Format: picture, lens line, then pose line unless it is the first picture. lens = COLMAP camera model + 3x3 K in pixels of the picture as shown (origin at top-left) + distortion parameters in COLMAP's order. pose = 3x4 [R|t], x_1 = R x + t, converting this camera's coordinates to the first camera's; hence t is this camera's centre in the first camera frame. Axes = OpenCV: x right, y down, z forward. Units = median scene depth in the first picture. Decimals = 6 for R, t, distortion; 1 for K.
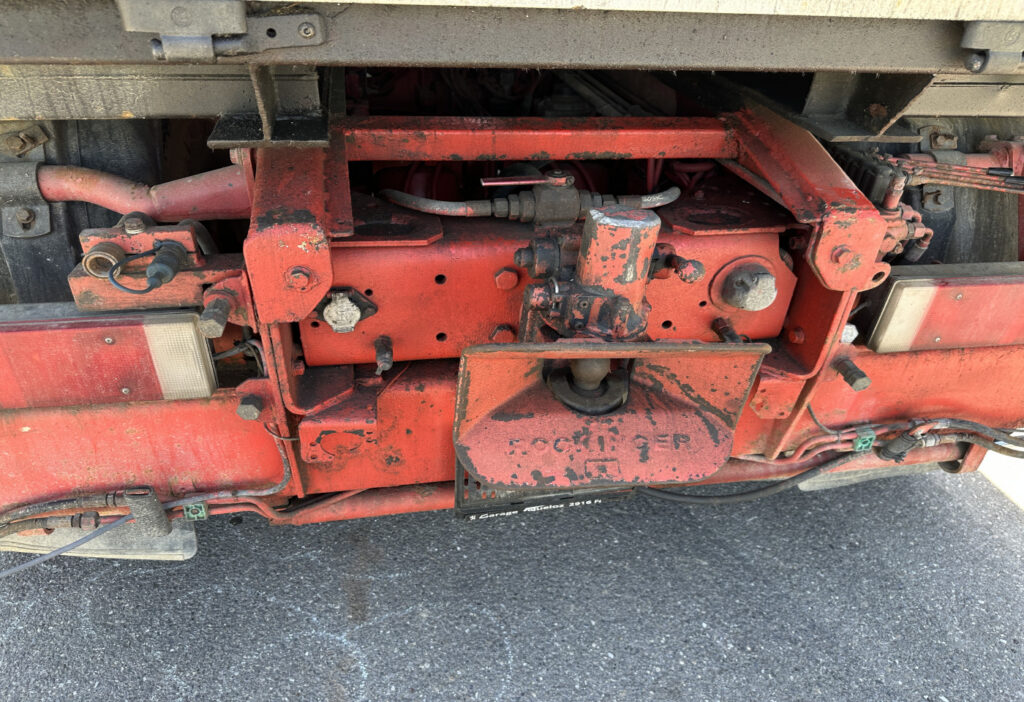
lens RADIAL K [[712.5, 0, 512.6], [0, 712.5, 381.6], [0, 0, 1]] dist [0.002408, 0.000571]
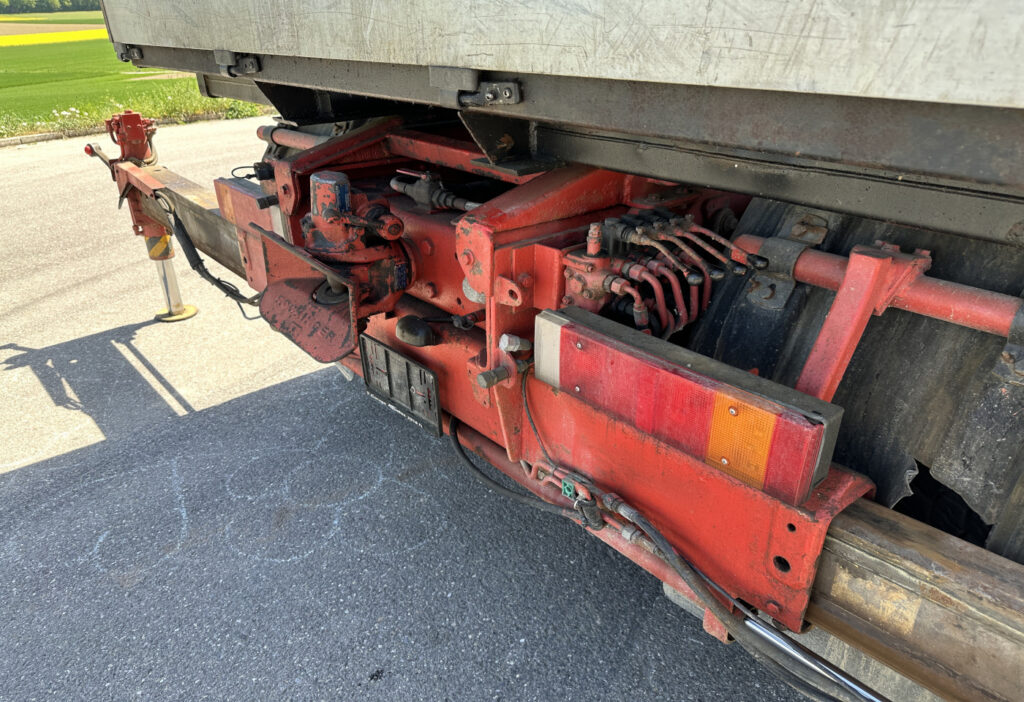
lens RADIAL K [[676.9, 0, 481.8], [0, 676.9, 353.5], [0, 0, 1]] dist [-0.000340, -0.001423]
pose [[0.489266, 0.325408, -0.809153, 0.968205], [-0.448944, 0.889391, 0.086216, -0.091587], [0.747709, 0.321081, 0.581239, 0.275633]]
